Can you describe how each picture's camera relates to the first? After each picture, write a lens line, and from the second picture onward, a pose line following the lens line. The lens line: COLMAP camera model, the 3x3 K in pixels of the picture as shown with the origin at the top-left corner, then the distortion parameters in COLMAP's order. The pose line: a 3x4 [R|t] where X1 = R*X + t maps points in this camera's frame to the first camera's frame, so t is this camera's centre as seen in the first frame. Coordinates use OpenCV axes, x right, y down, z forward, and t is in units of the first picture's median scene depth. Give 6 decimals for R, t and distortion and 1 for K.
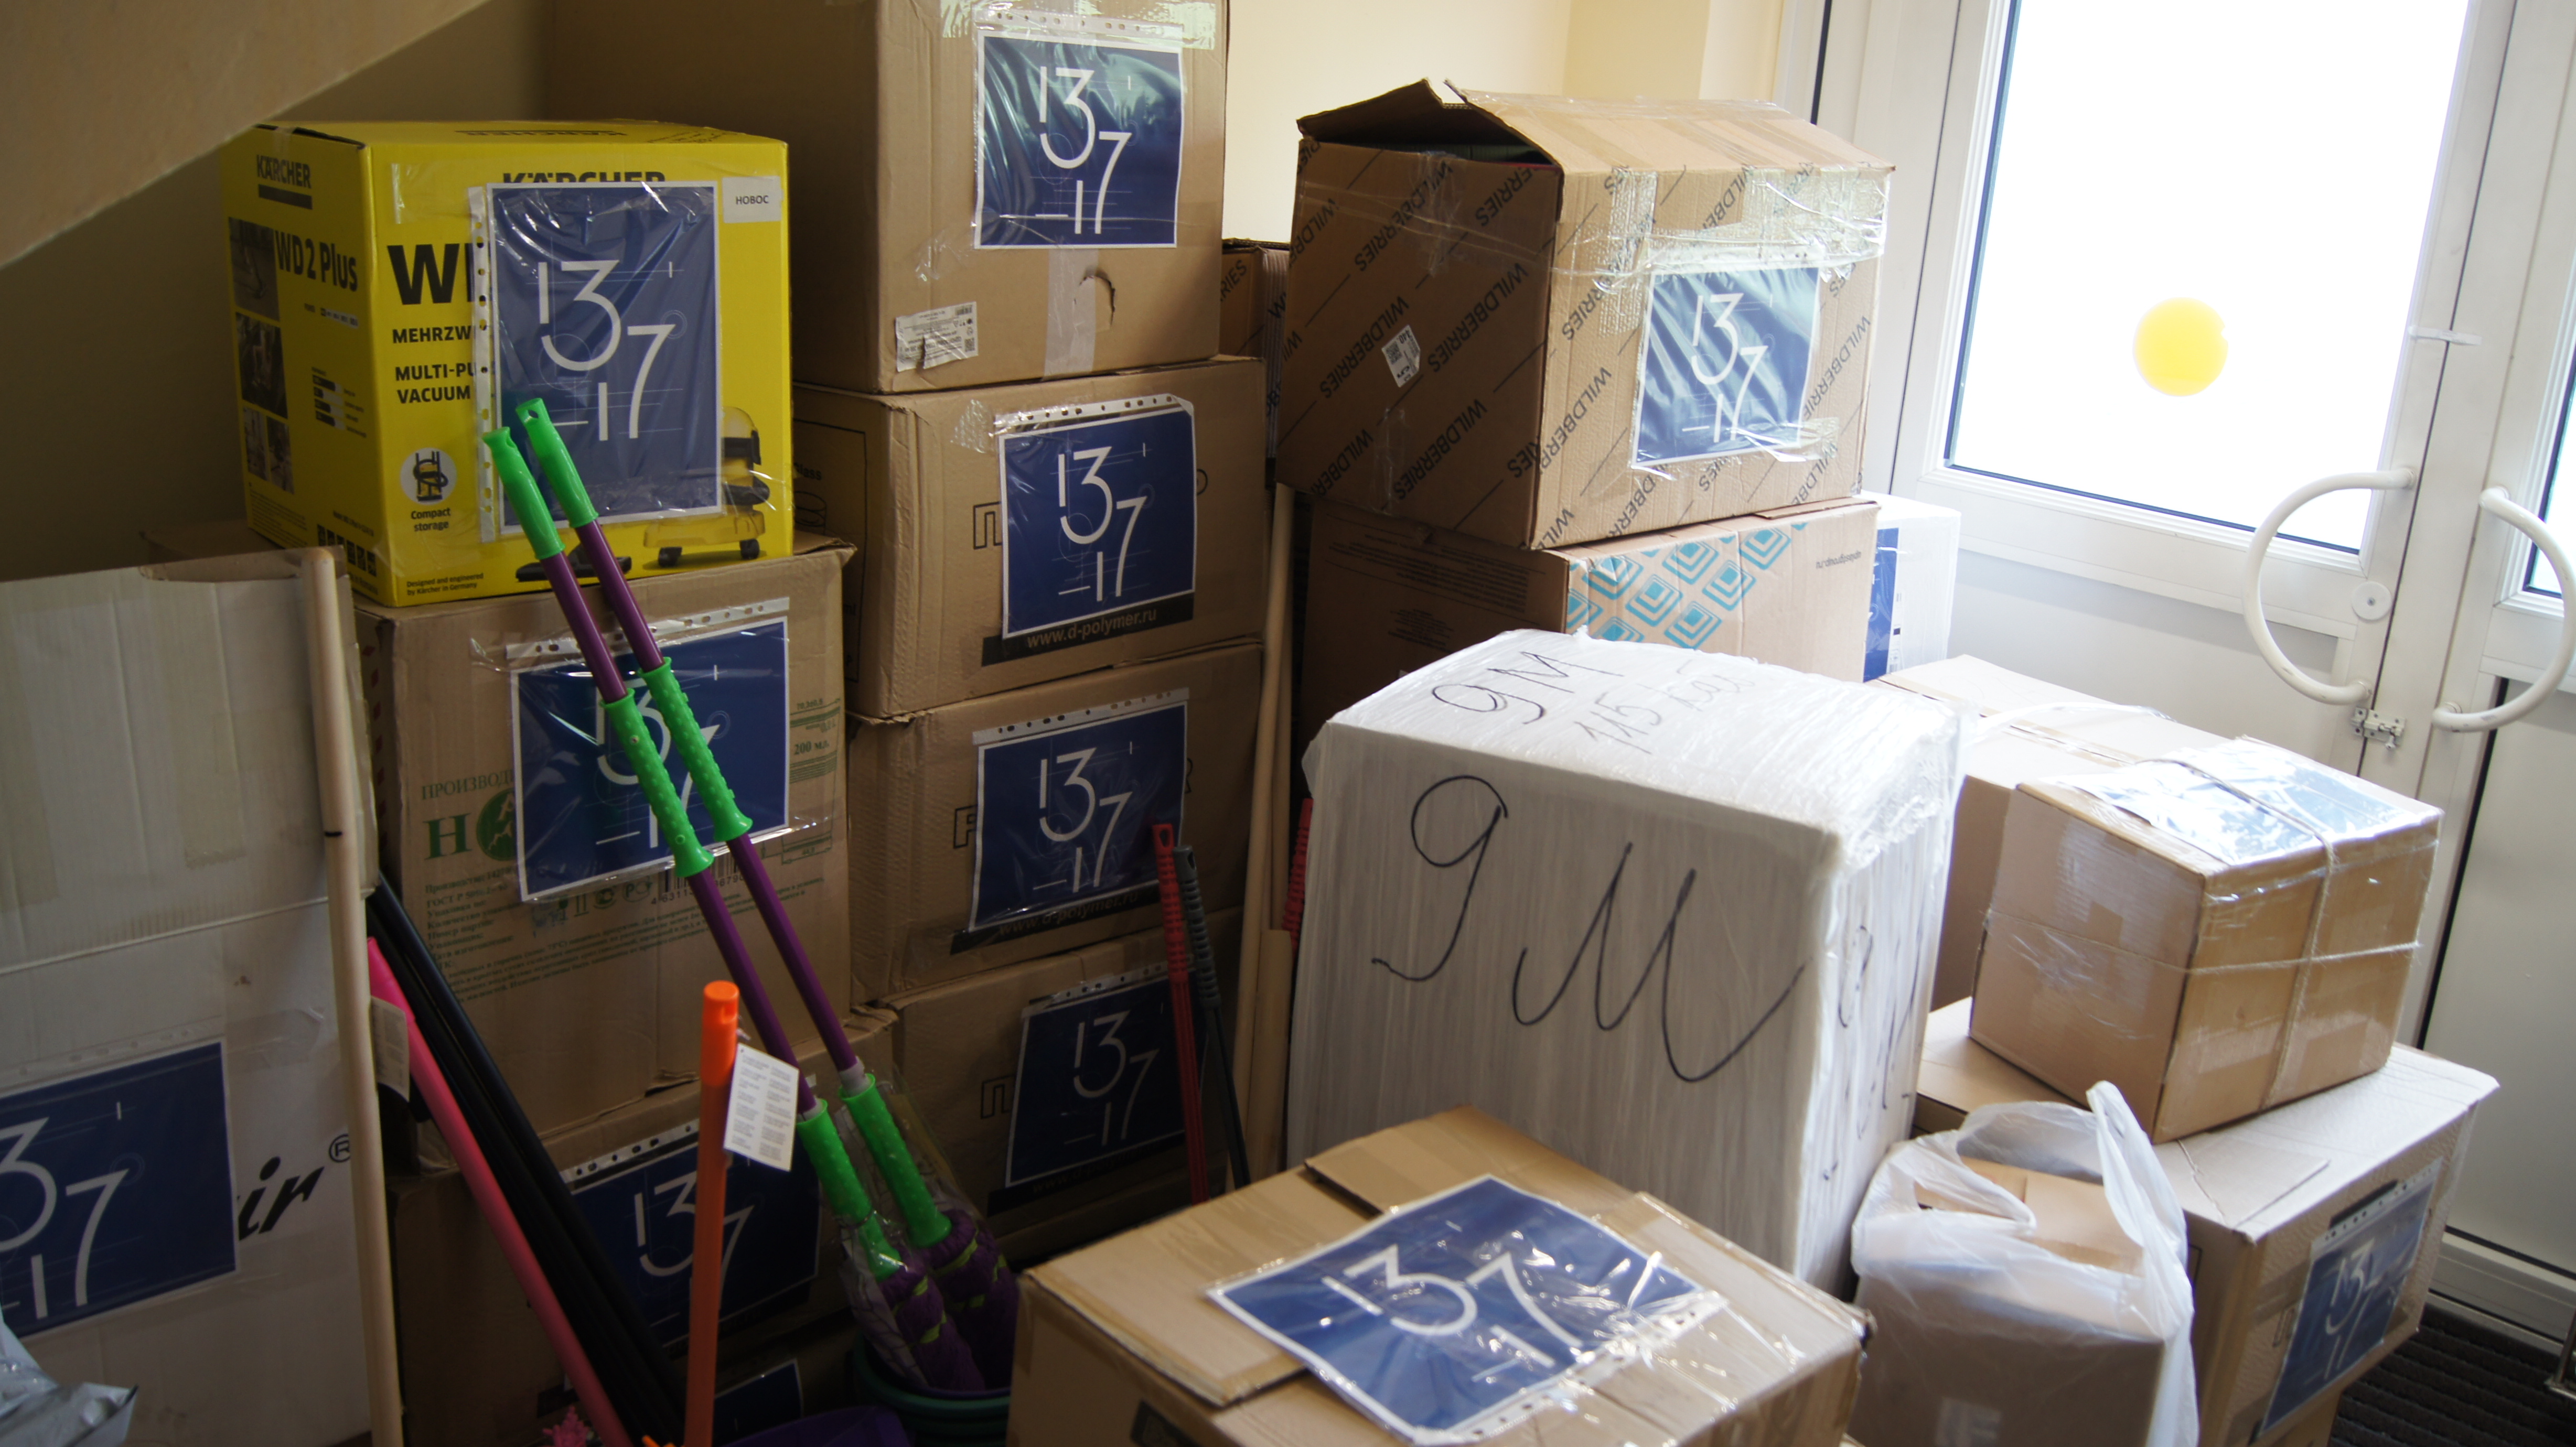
lens RADIAL K [[2338.1, 0, 1288.8], [0, 2338.1, 732.9], [0, 0, 1]] dist [-0.002929, 0.000000]
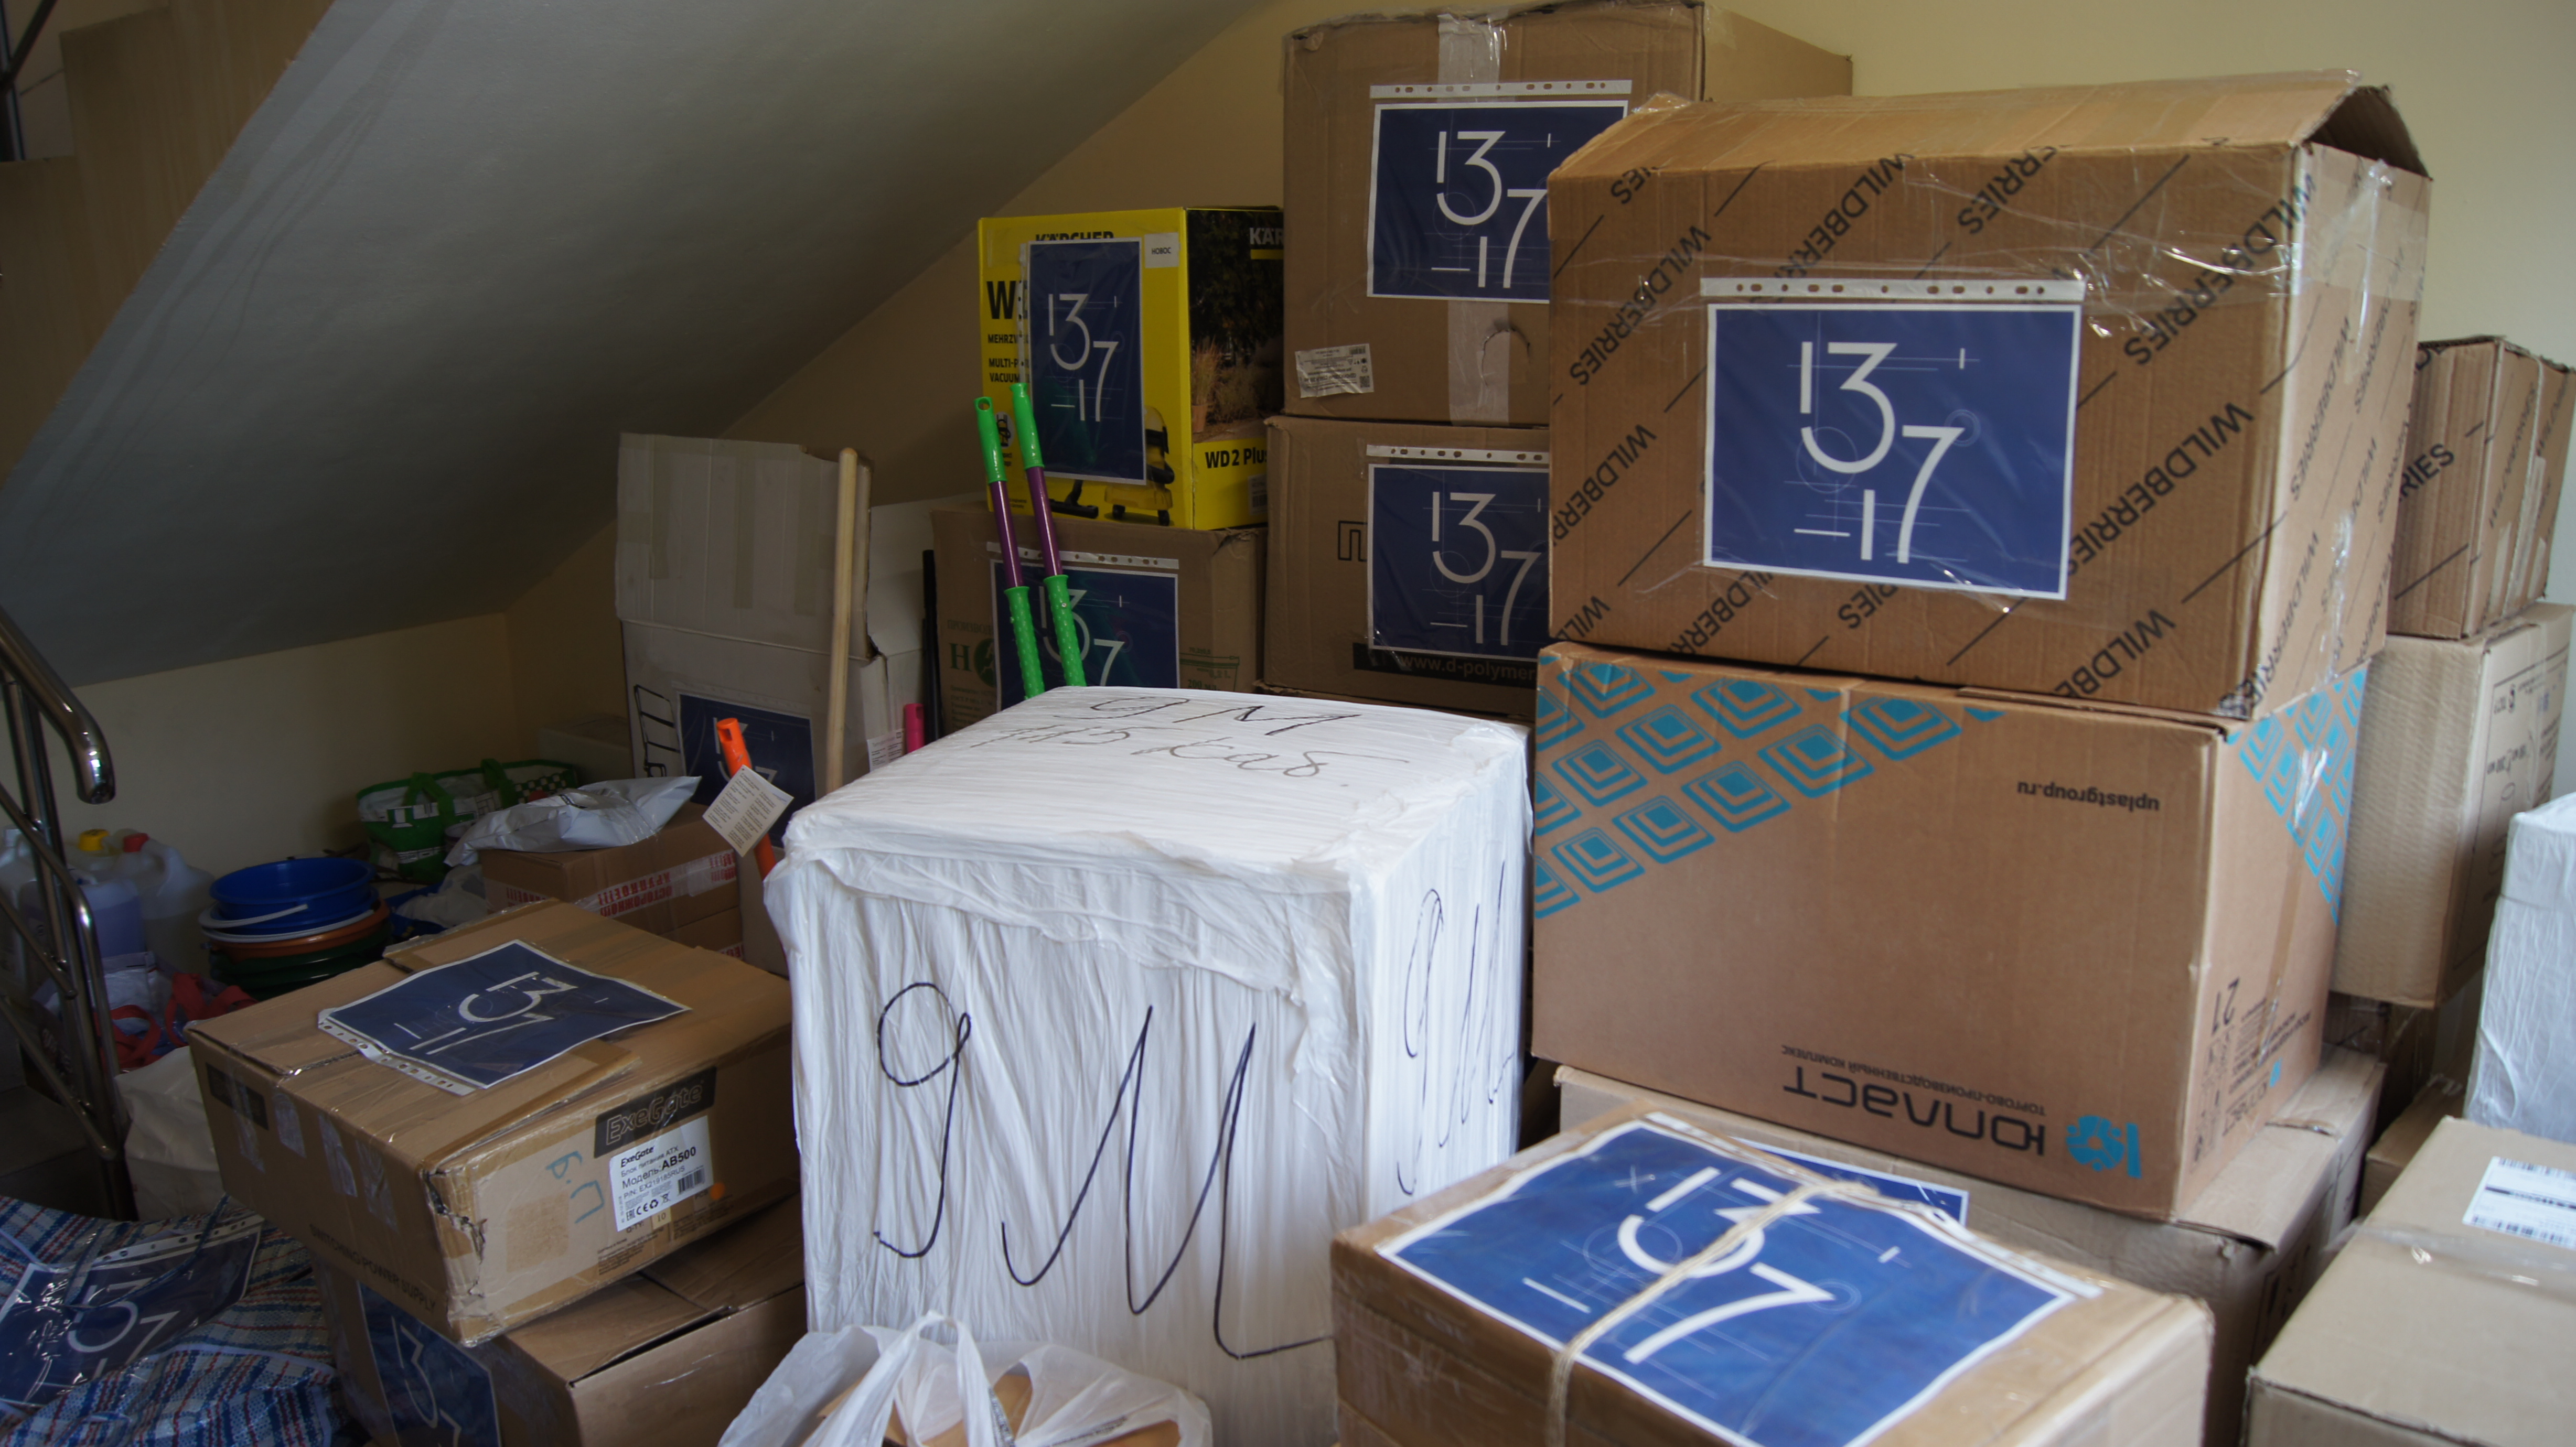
lens RADIAL K [[2028.5, 0, 1290.4], [0, 2028.5, 721.8], [0, 0, 1]] dist [-0.014635, 0.000163]
pose [[0.127644, 0.160114, -0.978811, 0.842896], [-0.273937, 0.954186, 0.120363, -0.116080], [0.953239, 0.252769, 0.165657, 0.837626]]
